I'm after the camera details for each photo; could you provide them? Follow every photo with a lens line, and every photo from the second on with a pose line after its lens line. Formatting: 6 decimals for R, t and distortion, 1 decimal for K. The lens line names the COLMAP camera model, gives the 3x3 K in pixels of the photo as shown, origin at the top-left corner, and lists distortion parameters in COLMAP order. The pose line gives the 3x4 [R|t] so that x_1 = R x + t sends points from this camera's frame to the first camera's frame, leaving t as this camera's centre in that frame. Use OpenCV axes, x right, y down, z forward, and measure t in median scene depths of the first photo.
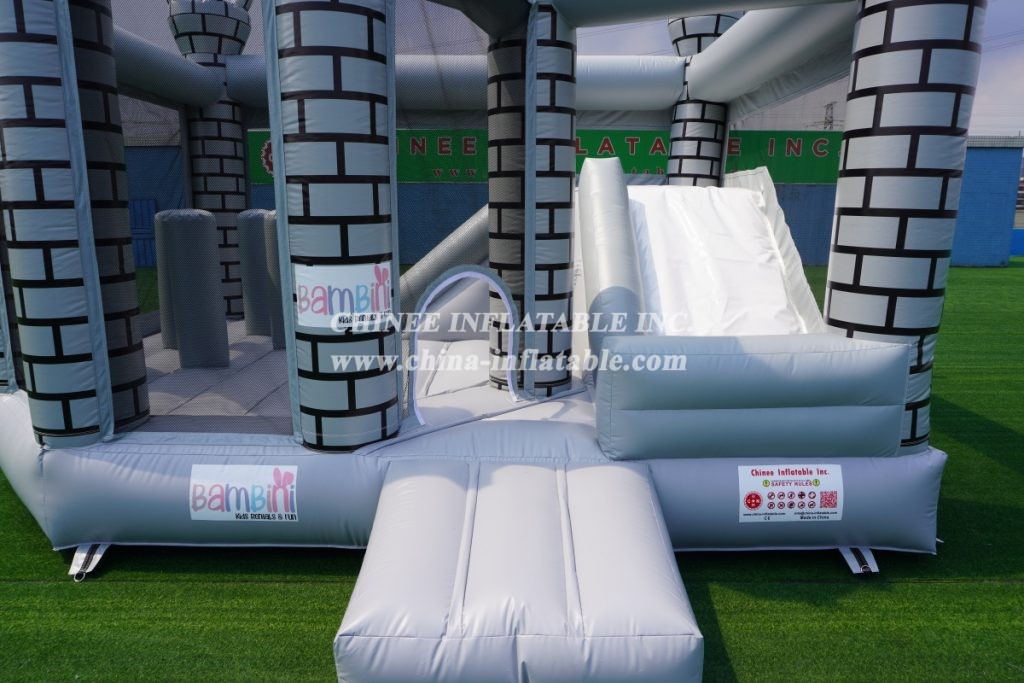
lens RADIAL K [[705.9, 0, 493.8], [0, 705.9, 341.2], [0, 0, 1]] dist [-0.048832, 0.001697]
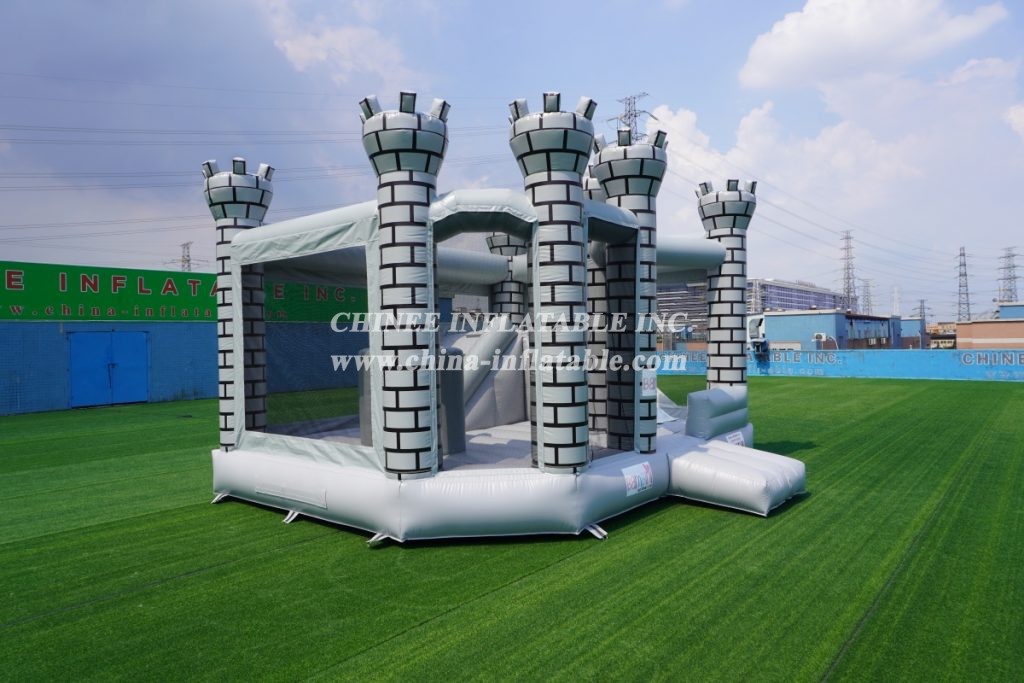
lens RADIAL K [[705.9, 0, 493.8], [0, 705.9, 341.2], [0, 0, 1]] dist [-0.048832, 0.001697]
pose [[0.632914, -0.012090, 0.774128, -1.106750], [0.156409, 0.981259, -0.112552, -0.007706], [-0.758259, 0.192316, 0.622943, -0.029252]]
